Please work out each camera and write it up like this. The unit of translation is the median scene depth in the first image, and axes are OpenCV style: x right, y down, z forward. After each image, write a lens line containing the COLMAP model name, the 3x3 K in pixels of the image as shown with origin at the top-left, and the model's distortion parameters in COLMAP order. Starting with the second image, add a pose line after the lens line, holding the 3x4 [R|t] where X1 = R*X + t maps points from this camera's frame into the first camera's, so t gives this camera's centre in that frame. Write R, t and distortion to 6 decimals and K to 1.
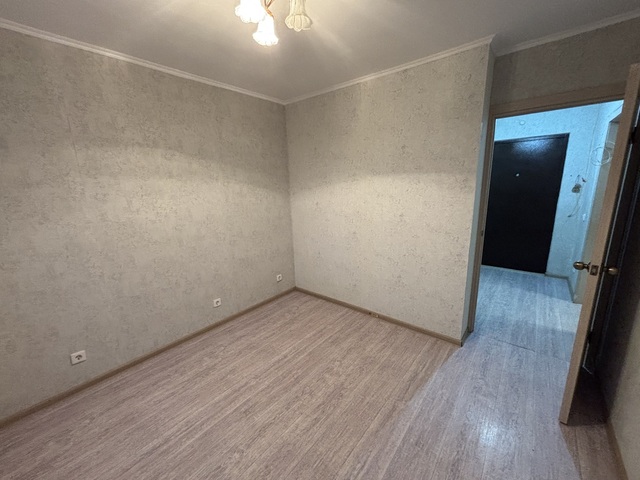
lens RADIAL K [[260.5, 0, 318.4], [0, 260.5, 240.7], [0, 0, 1]] dist [0.003537, 0.000891]
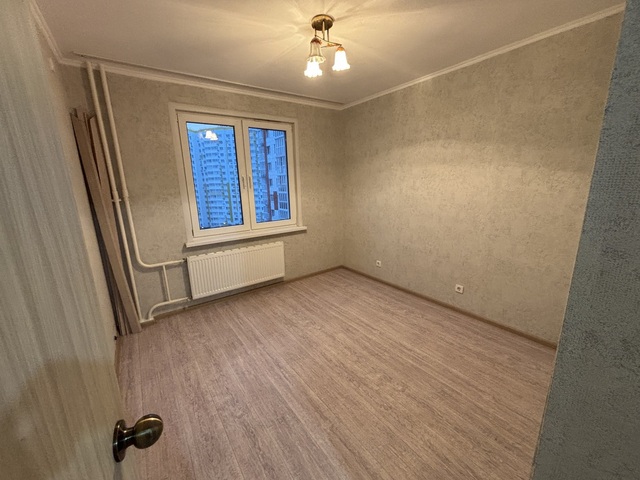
lens RADIAL K [[260.5, 0, 321.6], [0, 260.5, 241.9], [0, 0, 1]] dist [0.003537, 0.000891]
pose [[-0.240923, 0.255940, -0.936189, 0.774496], [-0.182899, 0.935347, 0.302778, -0.168590], [0.953155, 0.244174, -0.178535, 0.781103]]
